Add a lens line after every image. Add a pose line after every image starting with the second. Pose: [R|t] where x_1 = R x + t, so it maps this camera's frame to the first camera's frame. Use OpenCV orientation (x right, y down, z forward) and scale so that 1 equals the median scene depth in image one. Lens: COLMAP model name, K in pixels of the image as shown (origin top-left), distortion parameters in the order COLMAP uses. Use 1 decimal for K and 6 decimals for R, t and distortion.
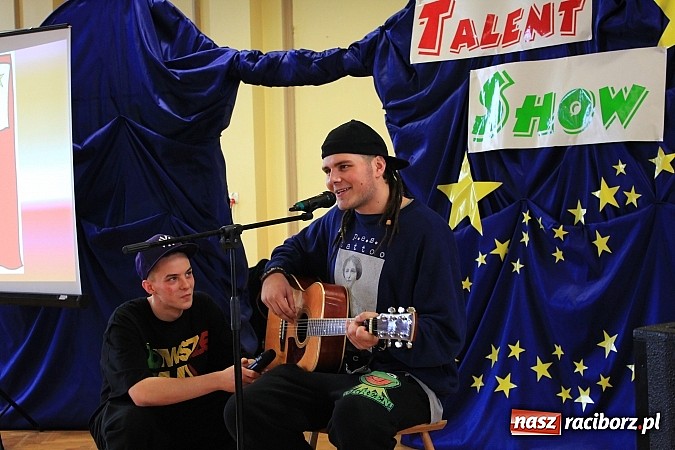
lens RADIAL K [[1221.7, 0, 337.8], [0, 1221.7, 226.2], [0, 0, 1]] dist [-0.001309, 0.000000]
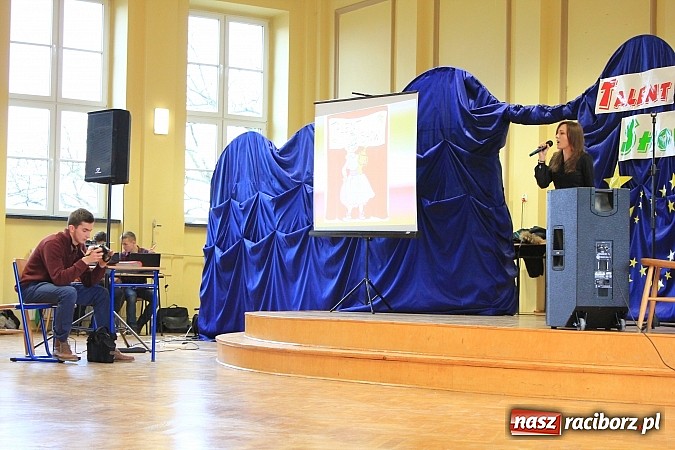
lens RADIAL K [[1221.7, 0, 337.0], [0, 1221.7, 224.6], [0, 0, 1]] dist [-0.001309, 0.000000]
pose [[0.956363, 0.039985, -0.289432, 0.224058], [-0.049144, 0.998492, -0.024446, 0.098410], [0.288018, 0.037604, 0.956886, -0.871468]]
